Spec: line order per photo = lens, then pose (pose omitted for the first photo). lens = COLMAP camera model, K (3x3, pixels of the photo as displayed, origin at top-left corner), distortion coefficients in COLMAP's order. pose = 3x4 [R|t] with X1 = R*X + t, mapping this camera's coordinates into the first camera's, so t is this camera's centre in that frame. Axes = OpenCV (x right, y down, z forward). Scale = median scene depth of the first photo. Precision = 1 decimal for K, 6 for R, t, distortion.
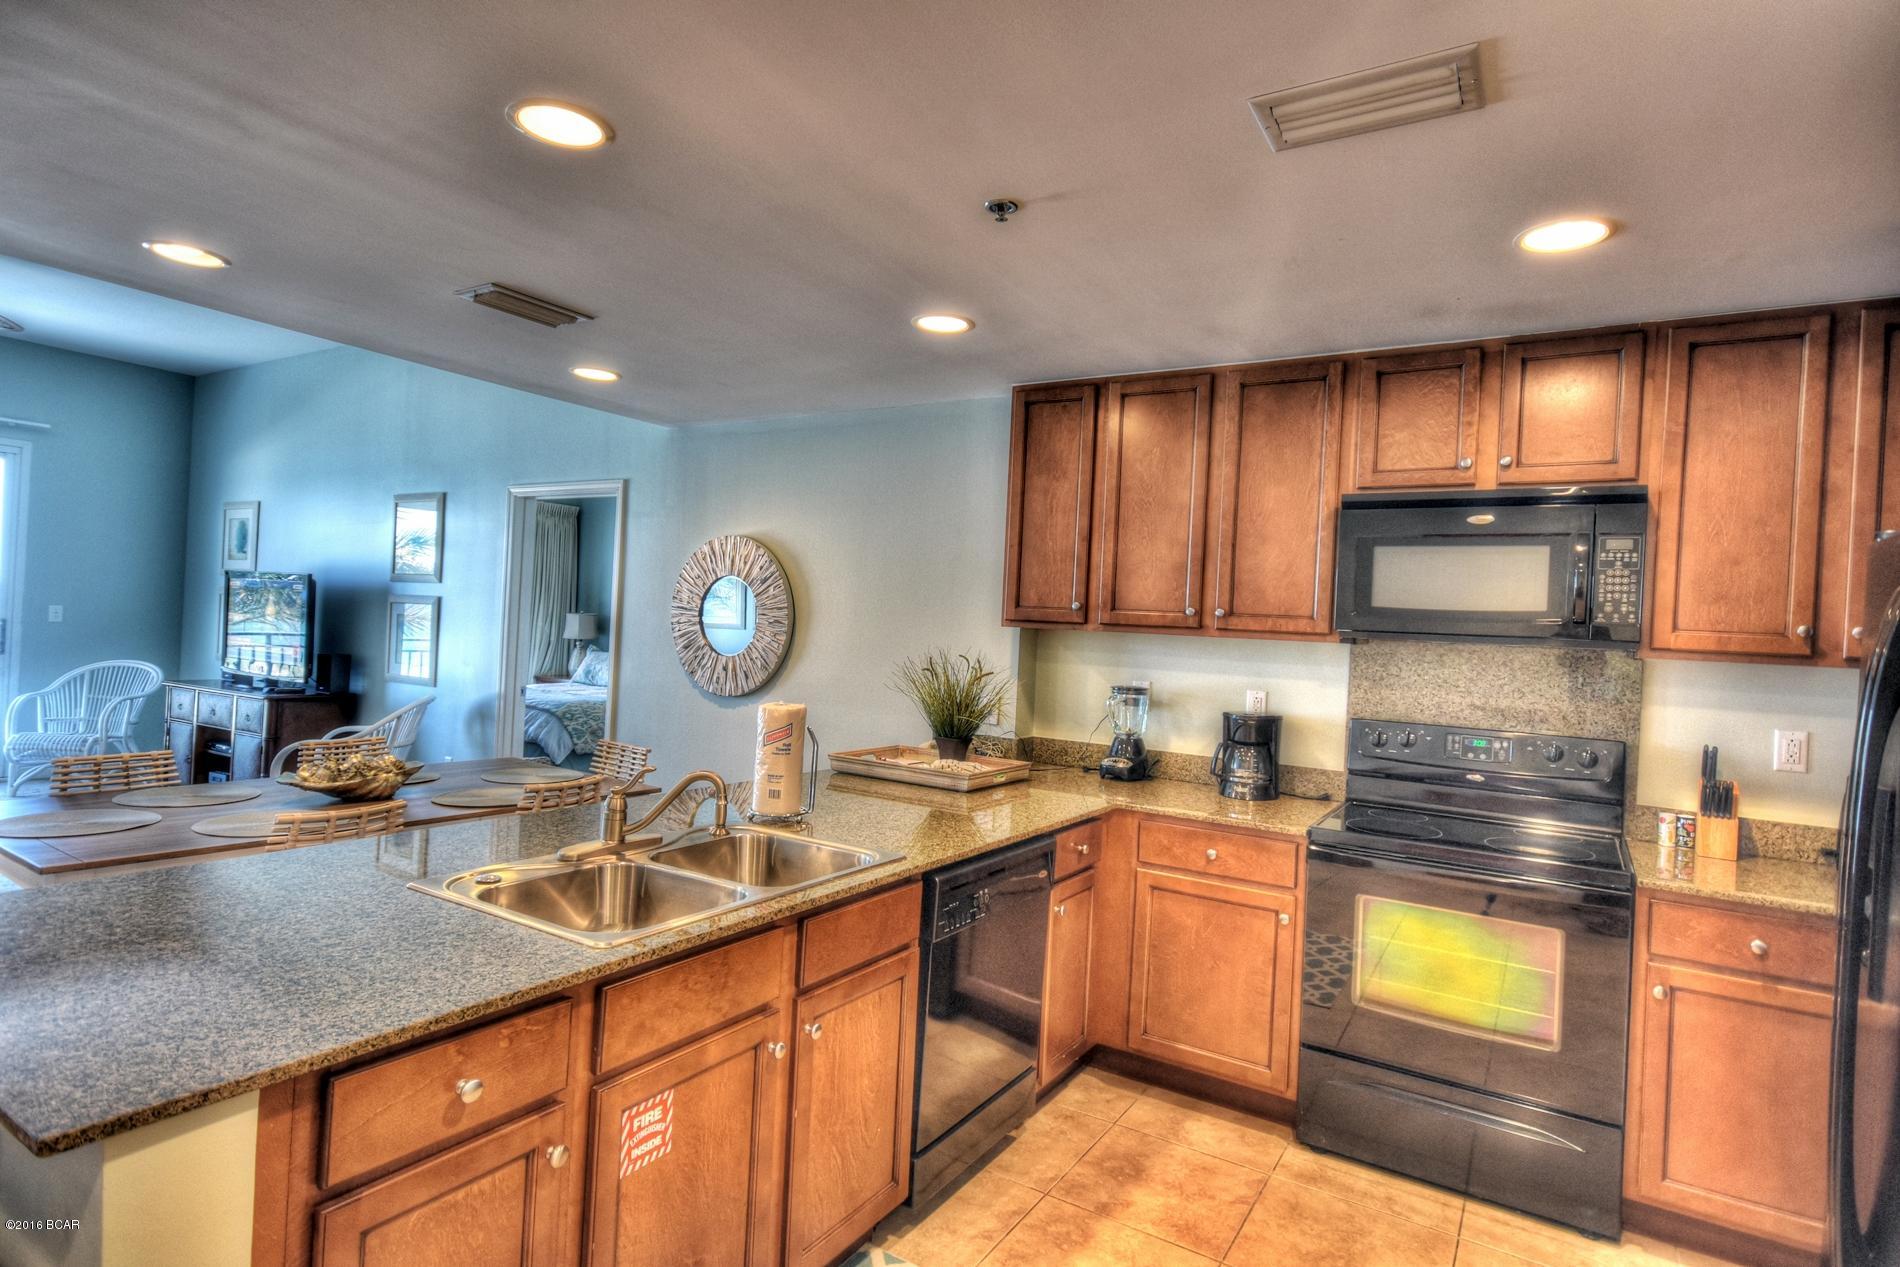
lens RADIAL K [[977.7, 0, 955.2], [0, 977.7, 629.1], [0, 0, 1]] dist [0.018120, -0.003286]
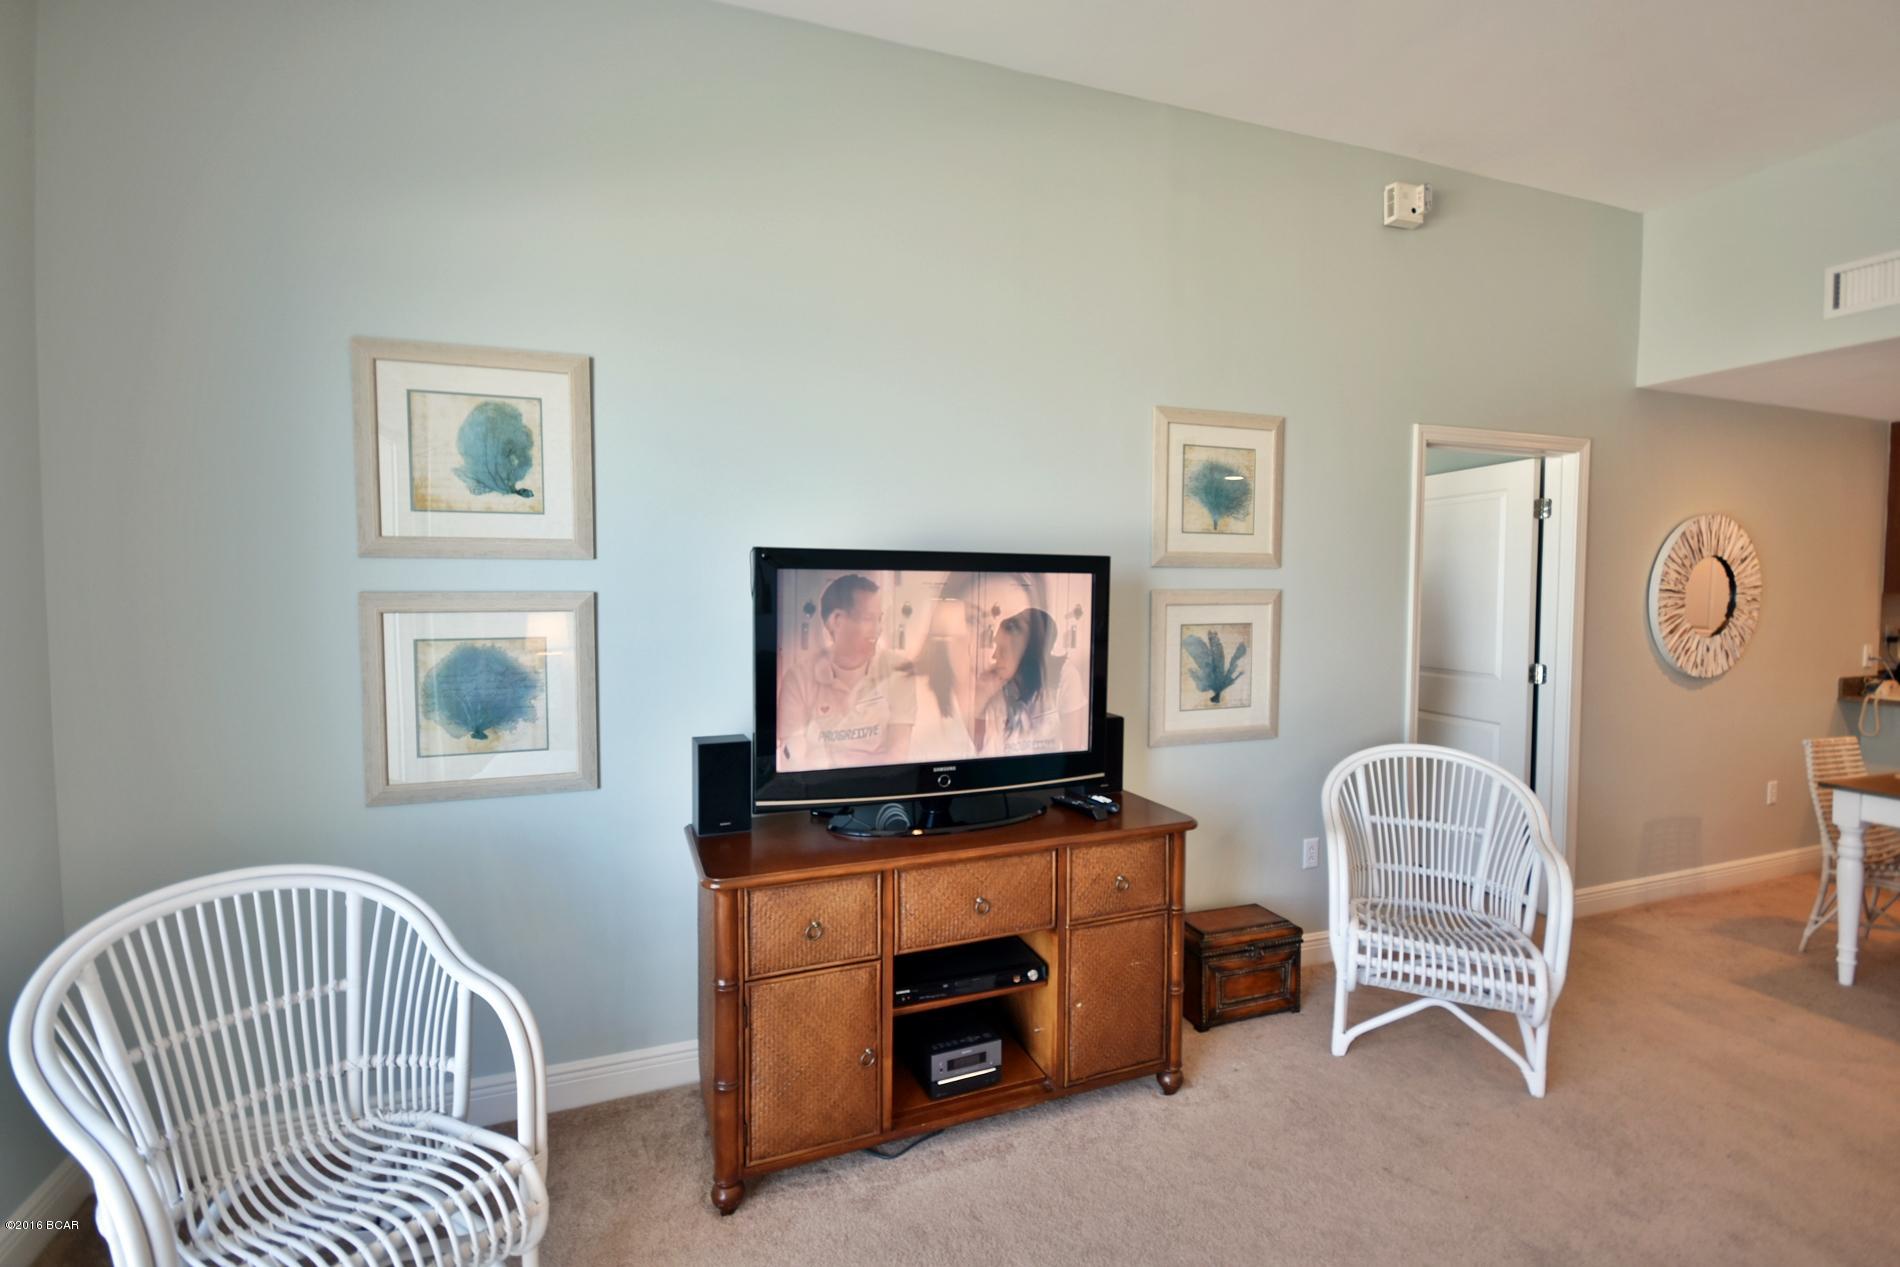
lens RADIAL K [[849.9, 0, 947.5], [0, 849.9, 634.2], [0, 0, 1]] dist [-0.002302, -0.001225]
pose [[0.616957, -0.091113, 0.781704, -2.154266], [0.032668, 0.995384, 0.090236, -0.122076], [-0.786318, -0.030135, 0.617086, 1.687314]]
